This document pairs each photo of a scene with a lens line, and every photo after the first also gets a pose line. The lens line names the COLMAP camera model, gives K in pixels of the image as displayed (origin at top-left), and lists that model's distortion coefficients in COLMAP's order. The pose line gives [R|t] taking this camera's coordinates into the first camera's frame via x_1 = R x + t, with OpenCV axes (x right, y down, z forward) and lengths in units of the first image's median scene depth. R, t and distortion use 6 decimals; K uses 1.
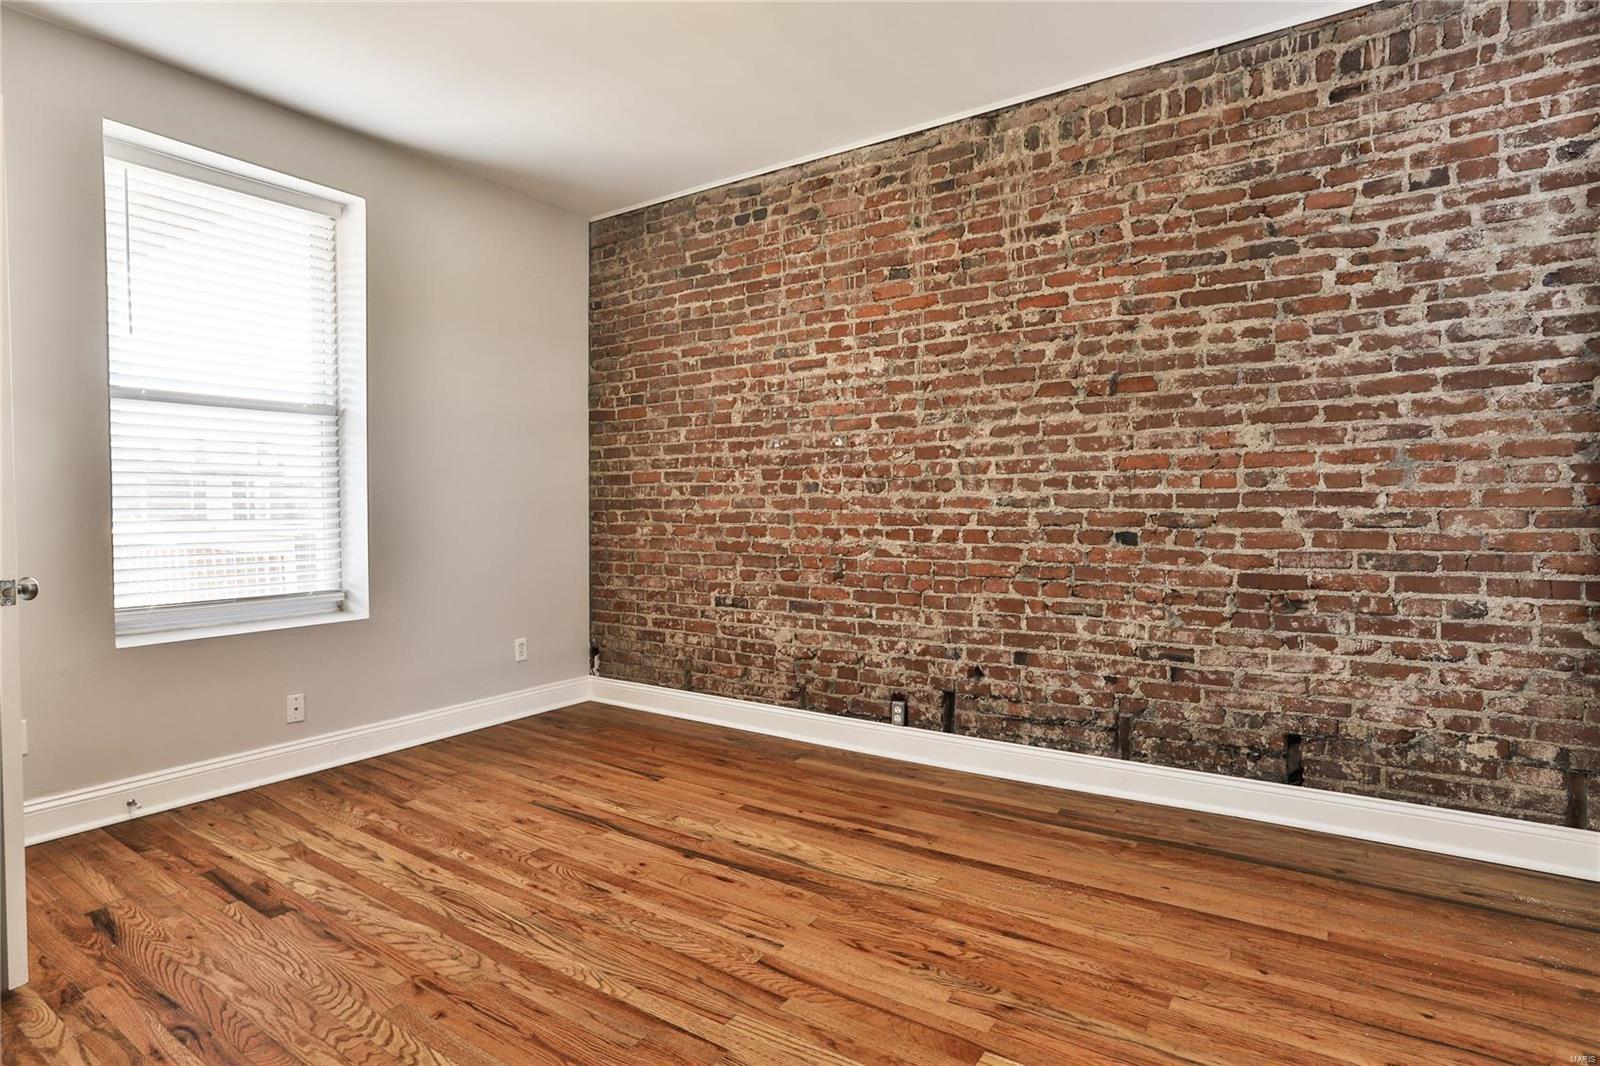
lens RADIAL K [[839.3, 0, 795.2], [0, 839.3, 548.5], [0, 0, 1]] dist [-0.069598, 0.049010]
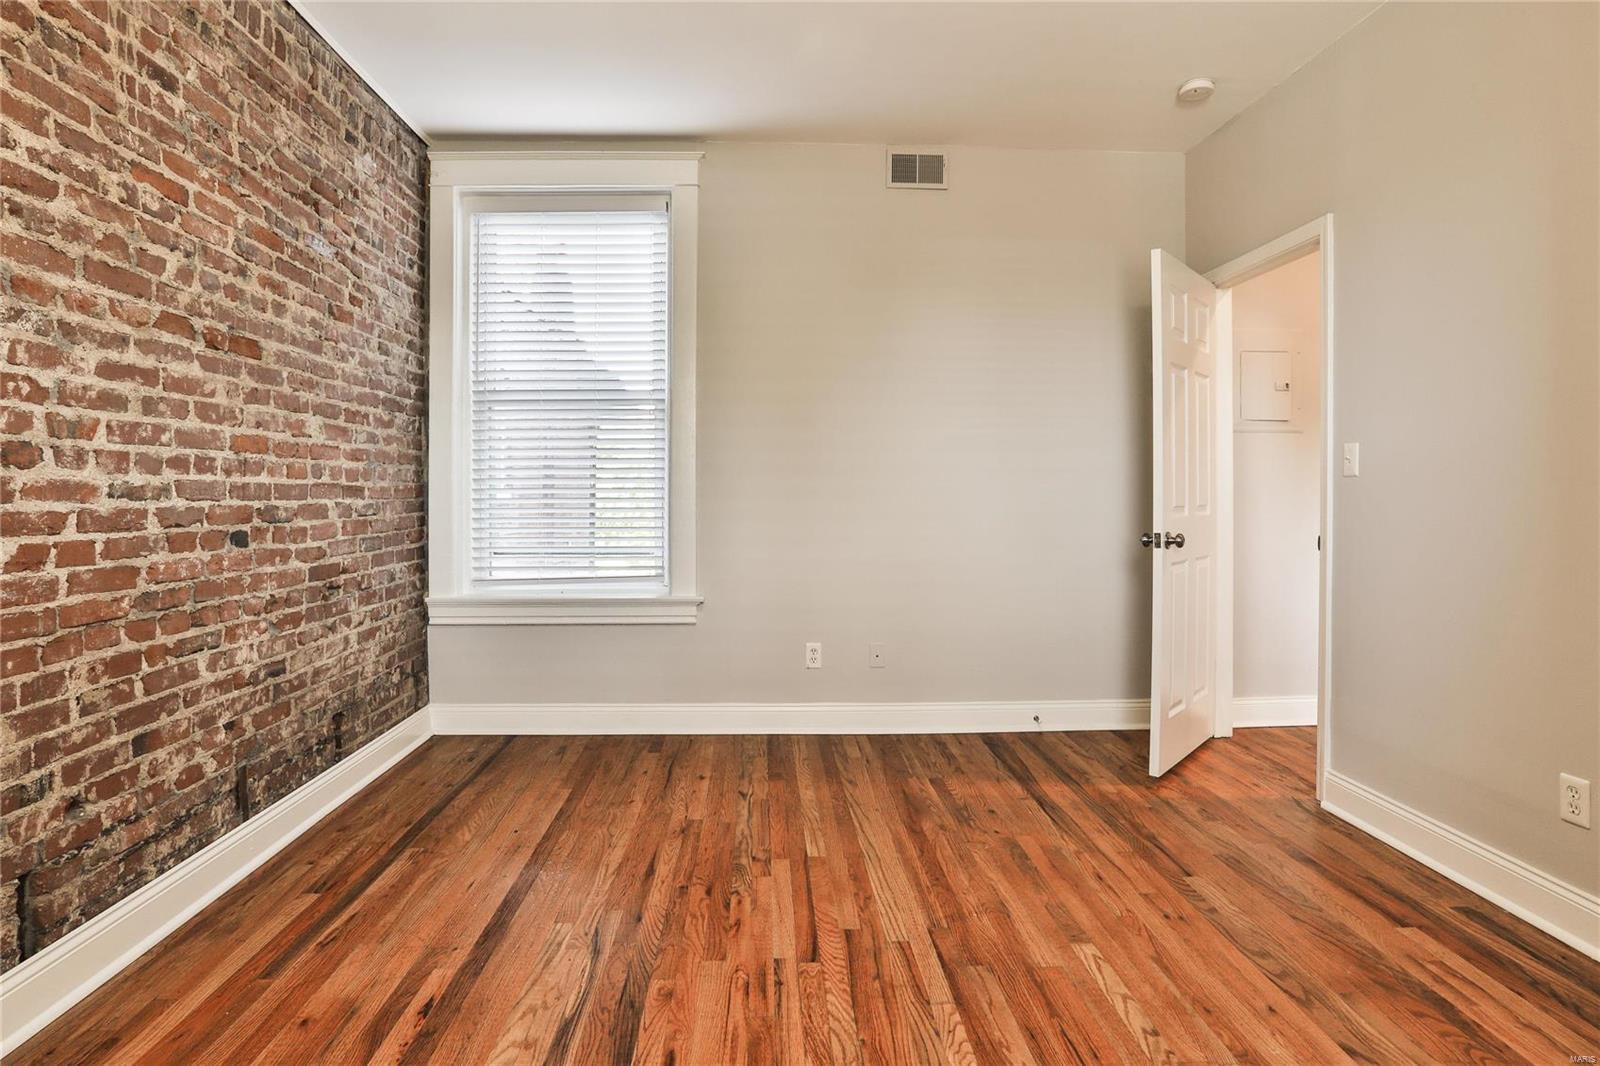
lens RADIAL K [[838.2, 0, 785.4], [0, 838.2, 520.1], [0, 0, 1]] dist [-0.057179, 0.030808]
pose [[-0.584089, -0.016953, 0.811513, -0.523553], [0.045089, 0.997560, 0.053292, -0.047222], [-0.810437, 0.067718, -0.581899, 1.012529]]
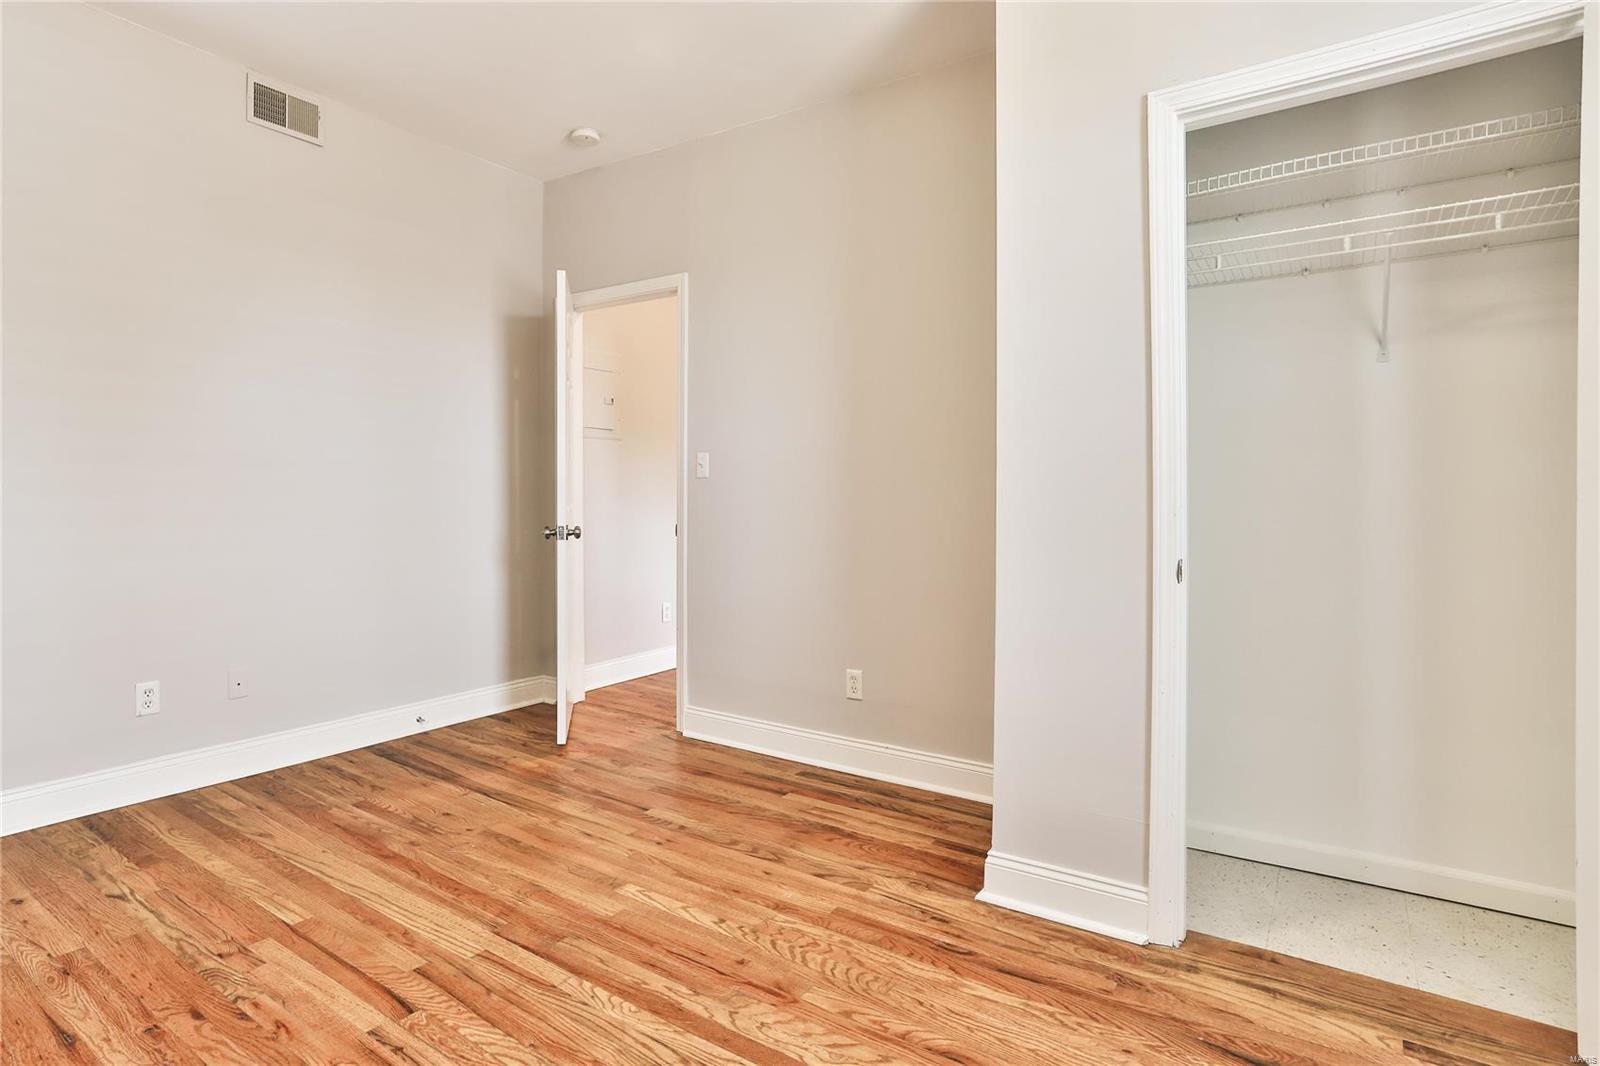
lens RADIAL K [[829.2, 0, 800.0], [0, 829.2, 533.0], [0, 0, 1]] dist [-0.057220, 0.031213]
pose [[-0.999999, 0.001018, 0.000469, -0.296353], [0.001060, 0.995003, 0.099842, -0.059457], [-0.000365, 0.099842, -0.995003, 1.172300]]
